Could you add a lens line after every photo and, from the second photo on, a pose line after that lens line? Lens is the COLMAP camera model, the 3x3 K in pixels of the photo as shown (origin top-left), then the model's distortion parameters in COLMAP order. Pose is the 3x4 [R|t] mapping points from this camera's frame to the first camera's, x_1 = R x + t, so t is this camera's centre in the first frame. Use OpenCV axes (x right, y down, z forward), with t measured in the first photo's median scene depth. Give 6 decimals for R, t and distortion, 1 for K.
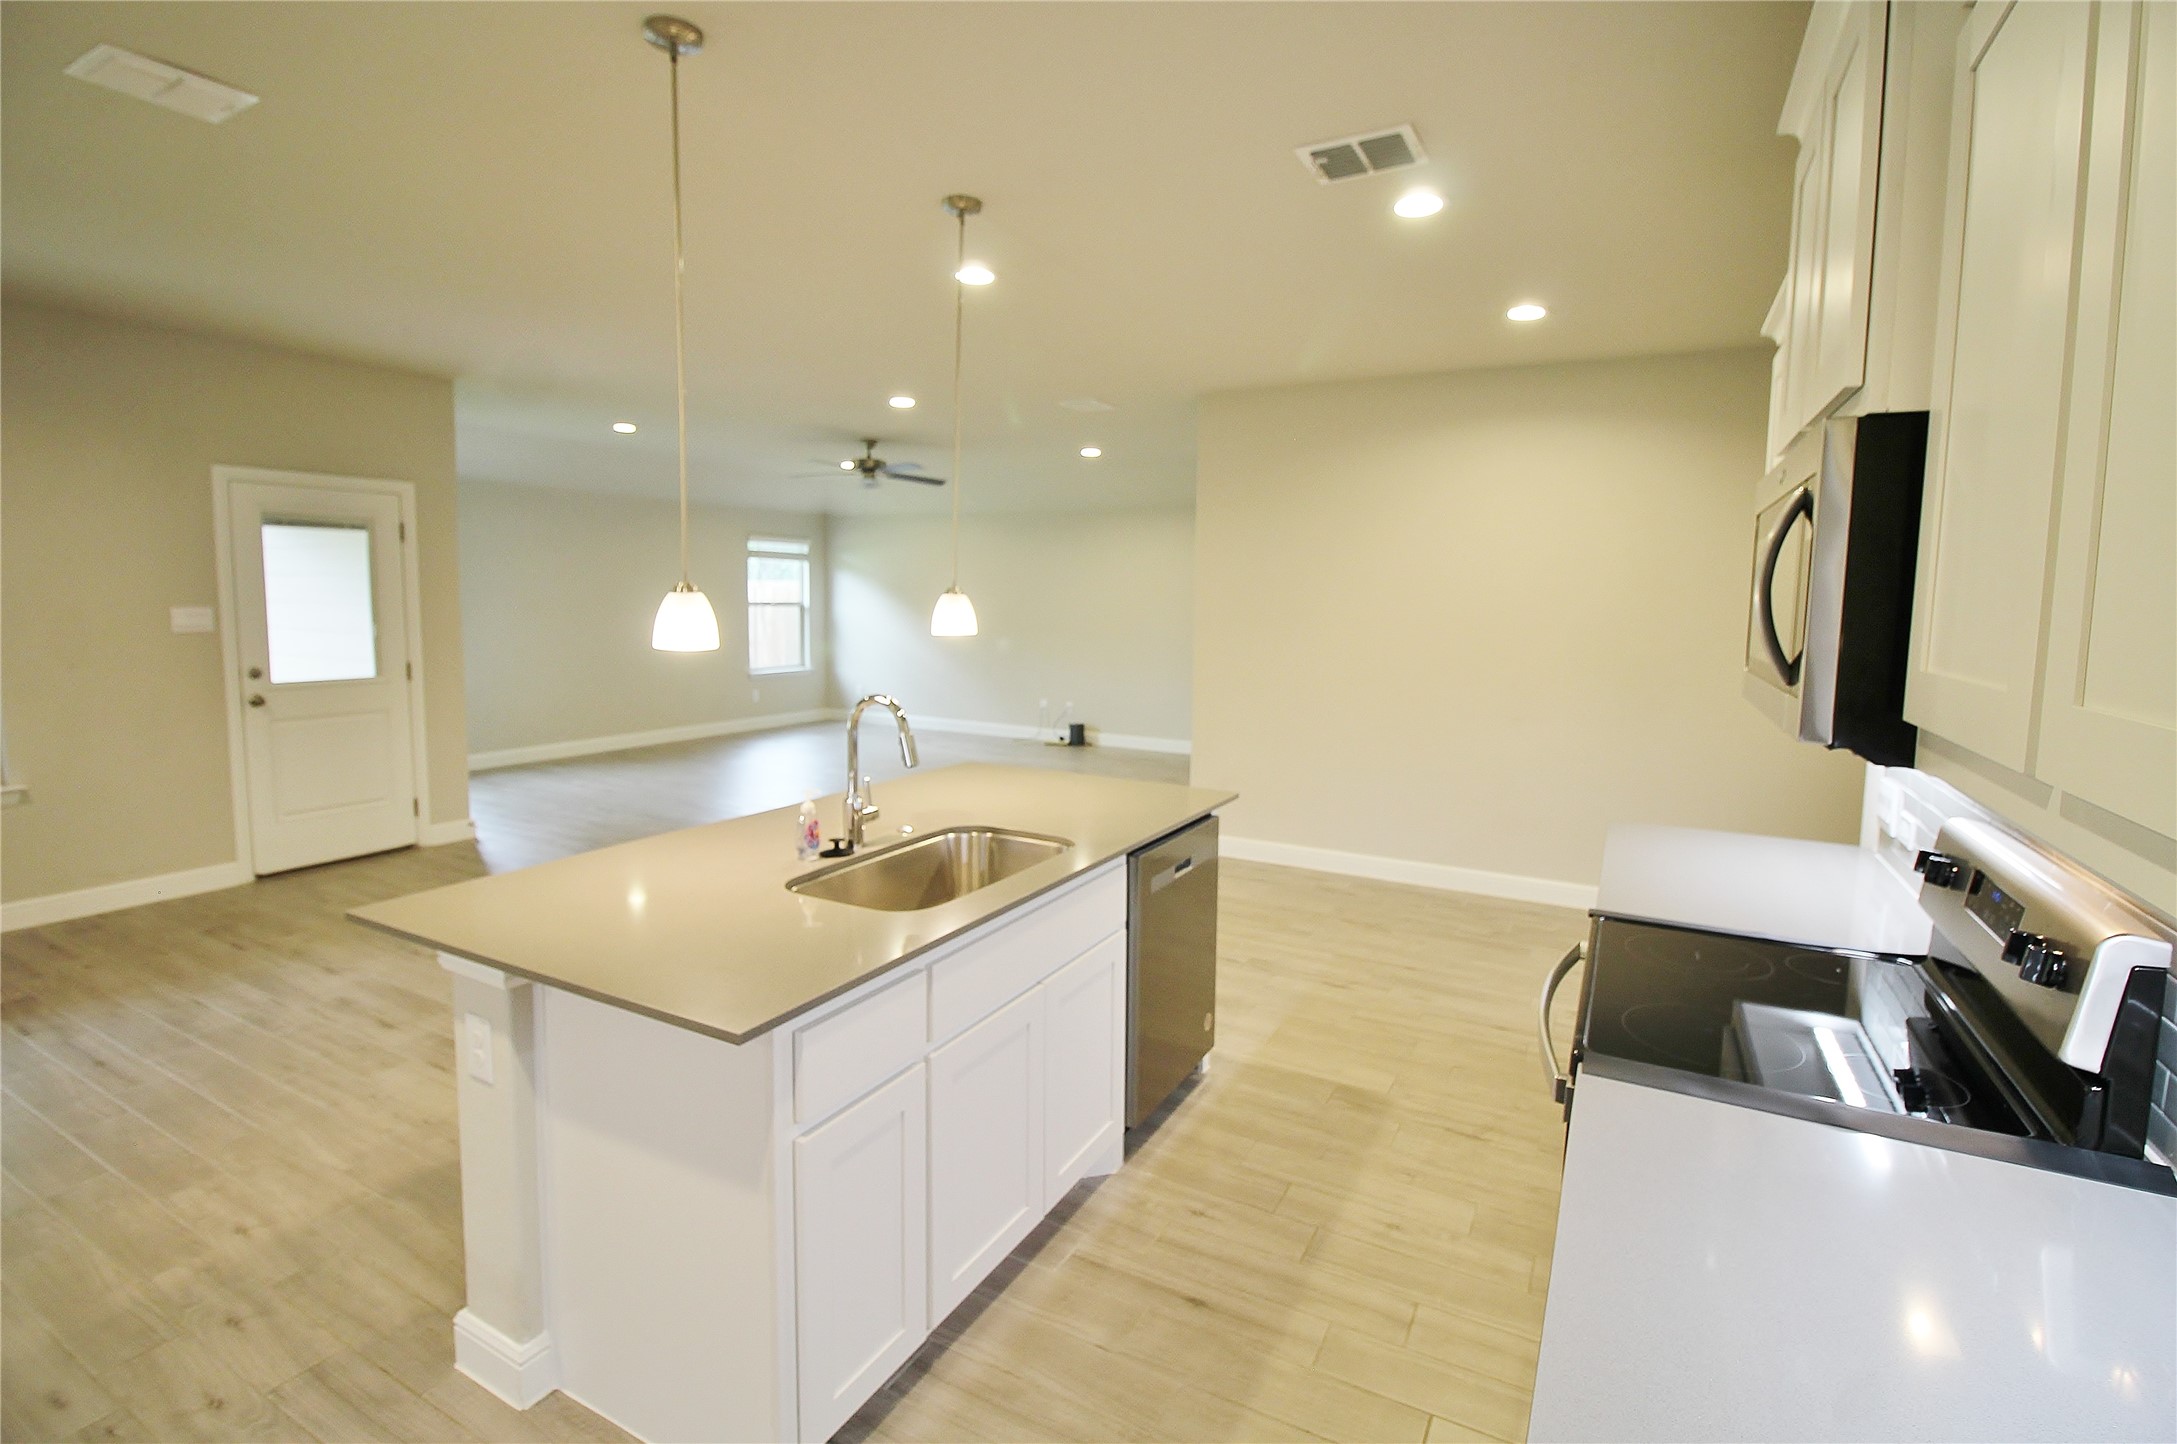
lens RADIAL K [[1006.3, 0, 1099.8], [0, 1006.3, 687.6], [0, 0, 1]] dist [-0.002913, -0.011686]
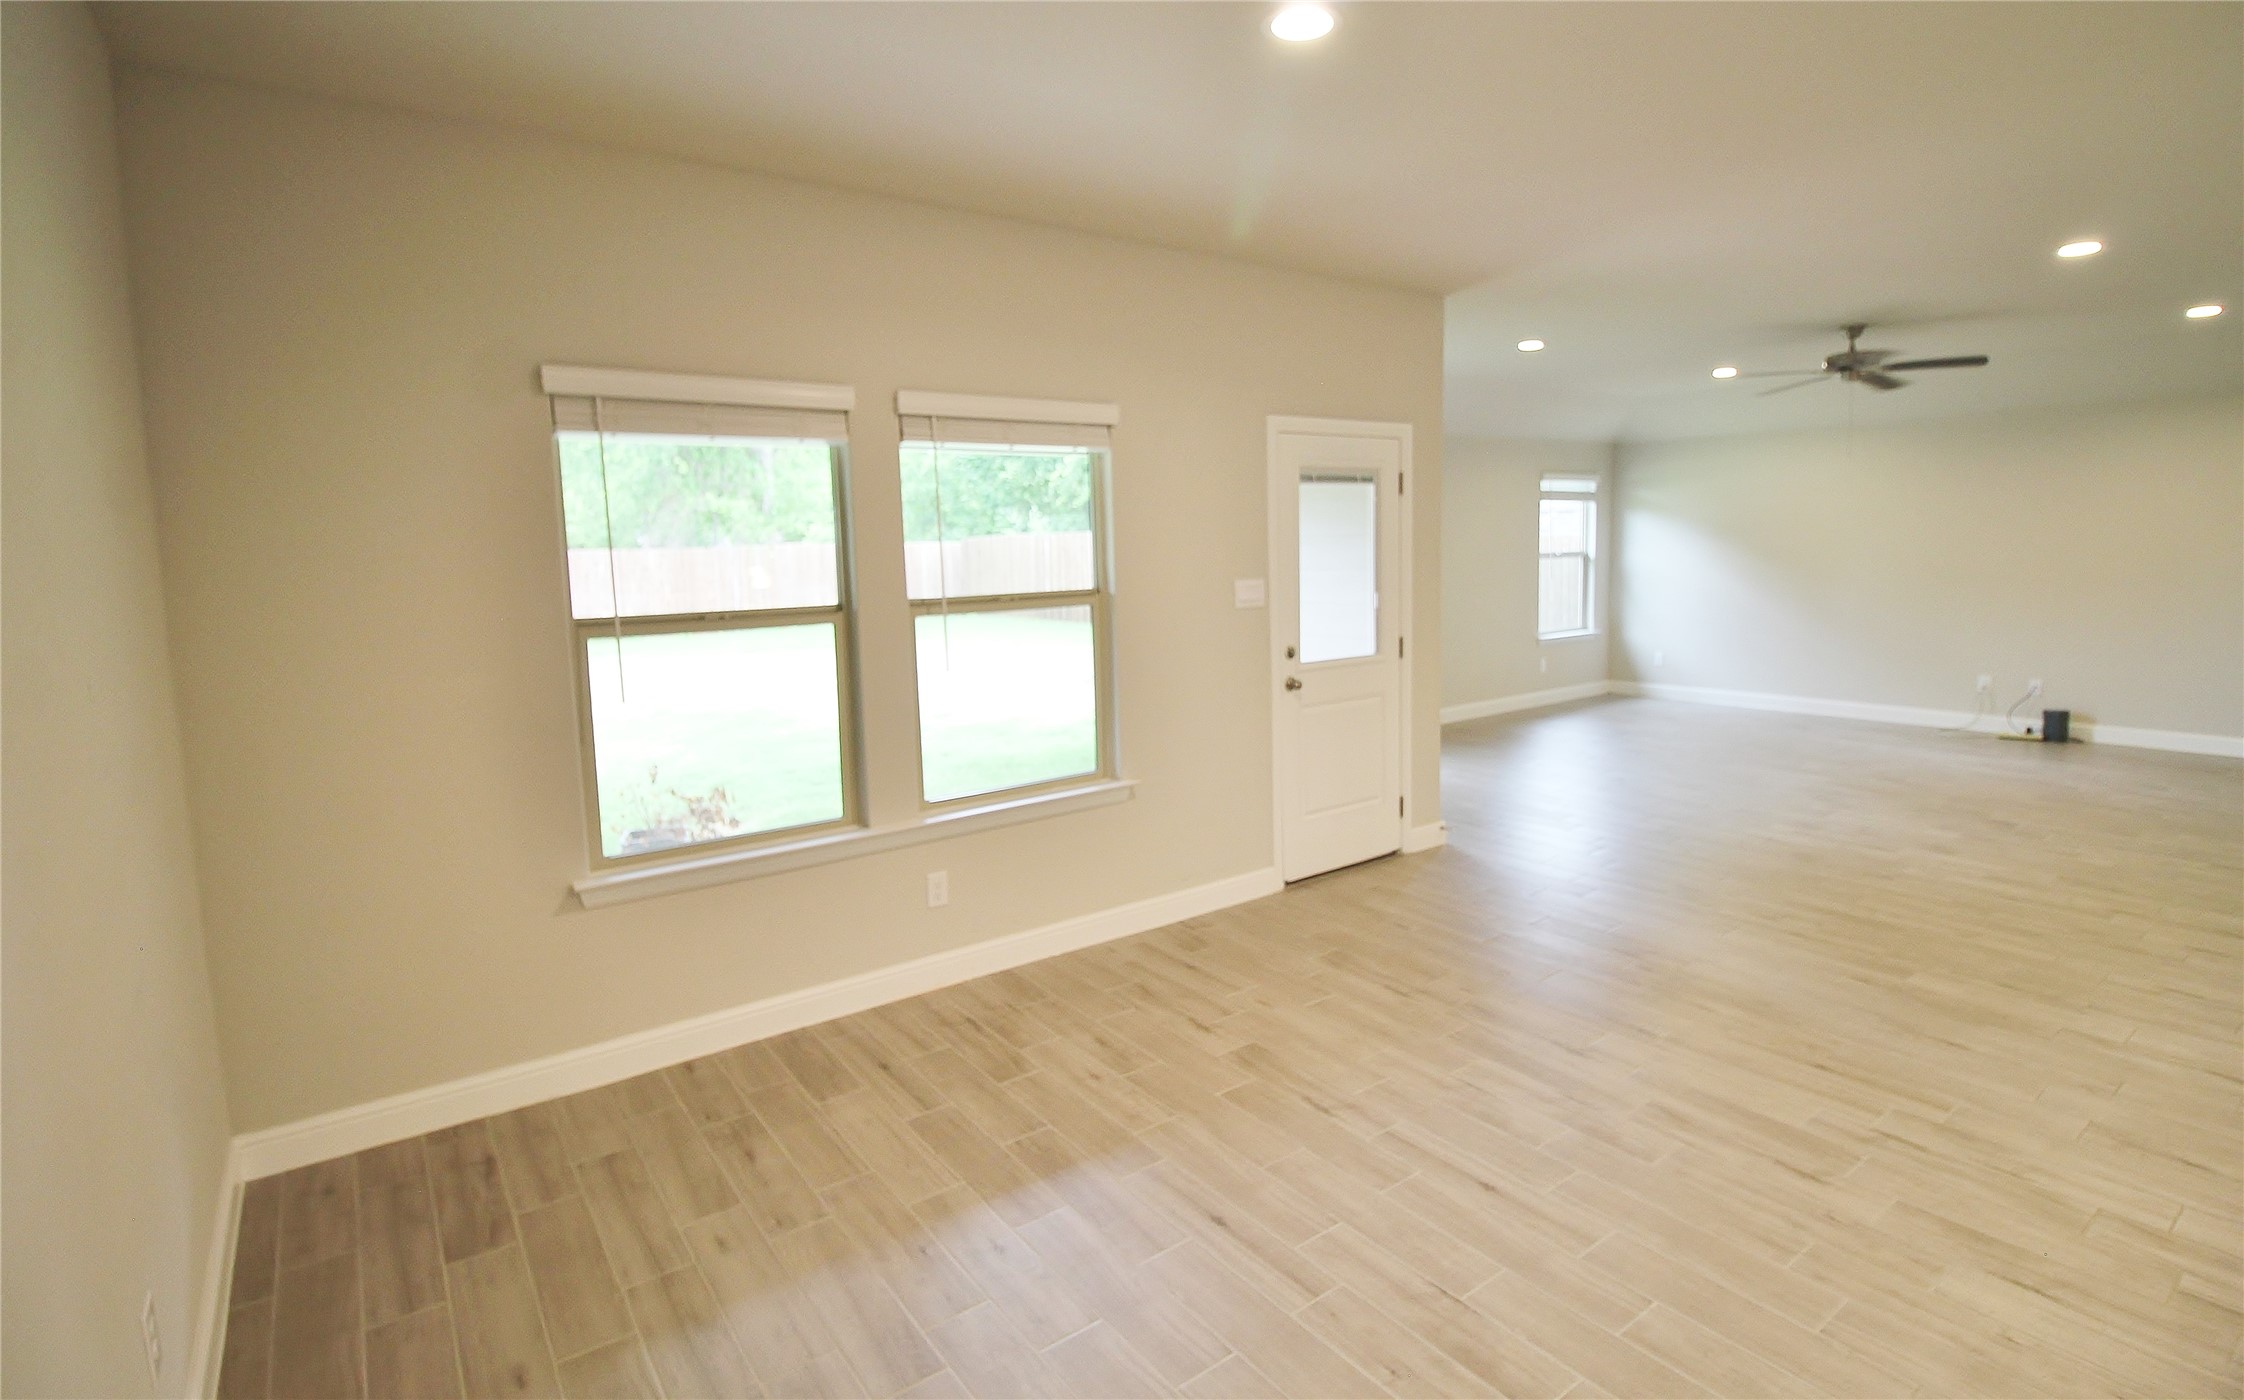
lens RADIAL K [[1080.2, 0, 1121.4], [0, 1080.2, 666.0], [0, 0, 1]] dist [-0.017357, -0.001260]
pose [[0.895695, 0.008845, -0.444581, -0.498219], [0.000543, 0.999780, 0.020983, -0.020145], [0.444669, -0.019036, 0.895493, 0.078827]]
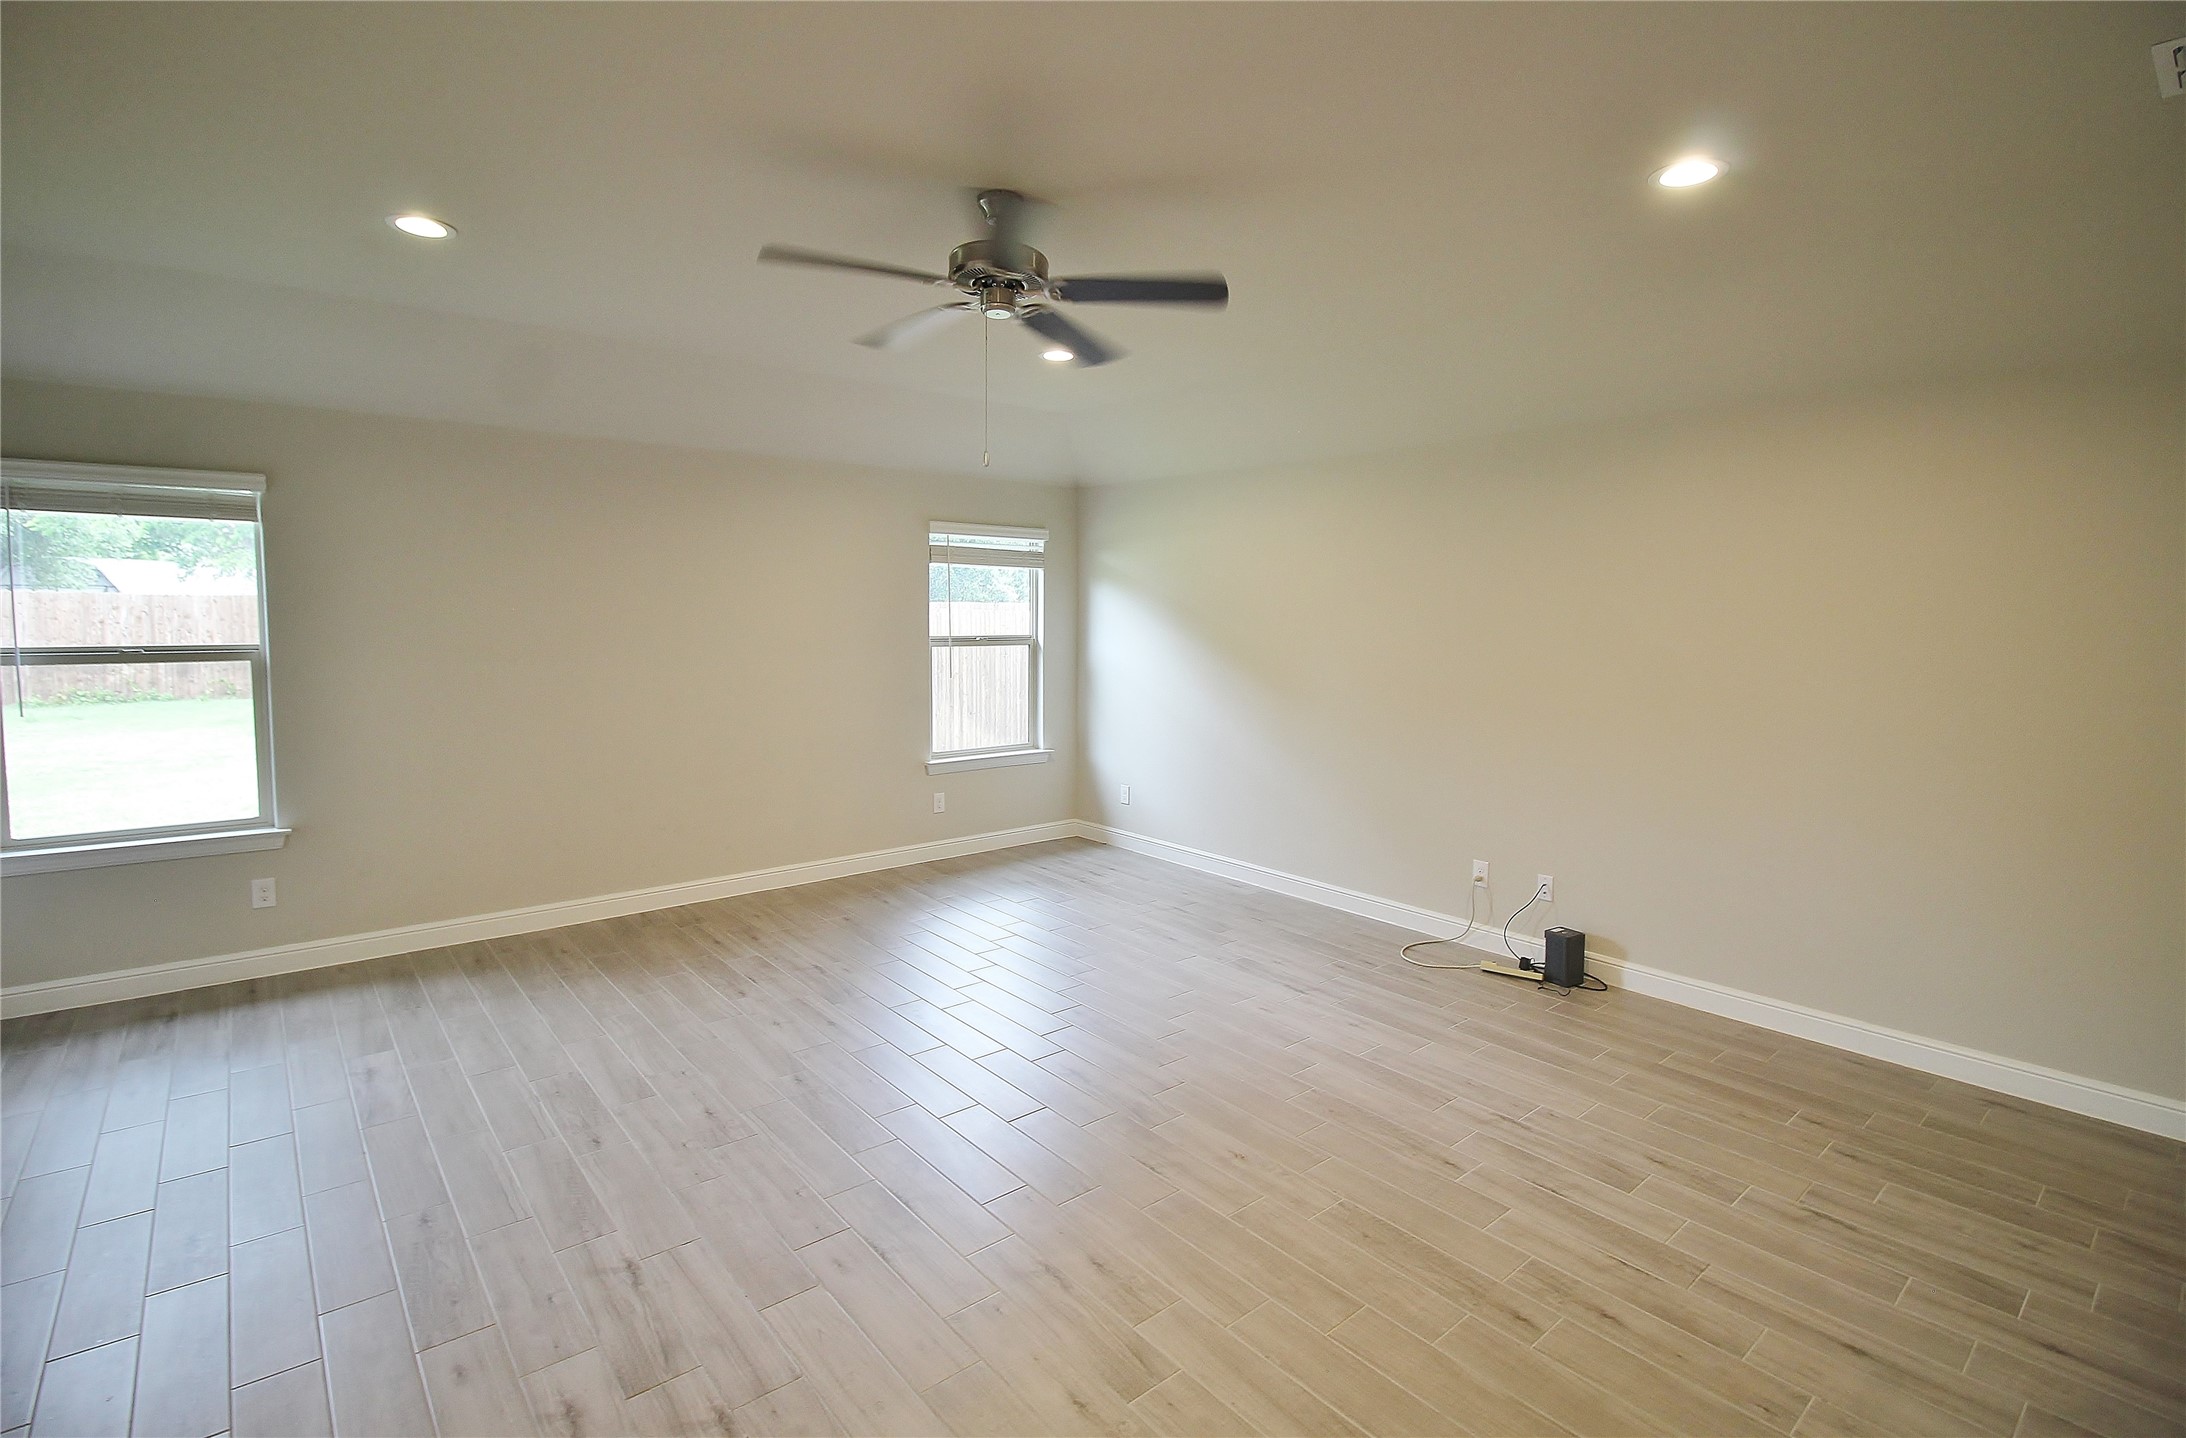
lens RADIAL K [[1020.8, 0, 1093.6], [0, 1020.8, 687.9], [0, 0, 1]] dist [-0.000927, -0.013566]
pose [[0.929500, 0.020995, -0.368224, -0.093105], [-0.028294, 0.999495, -0.014432, -0.098305], [0.367735, 0.023833, 0.929625, 0.948472]]
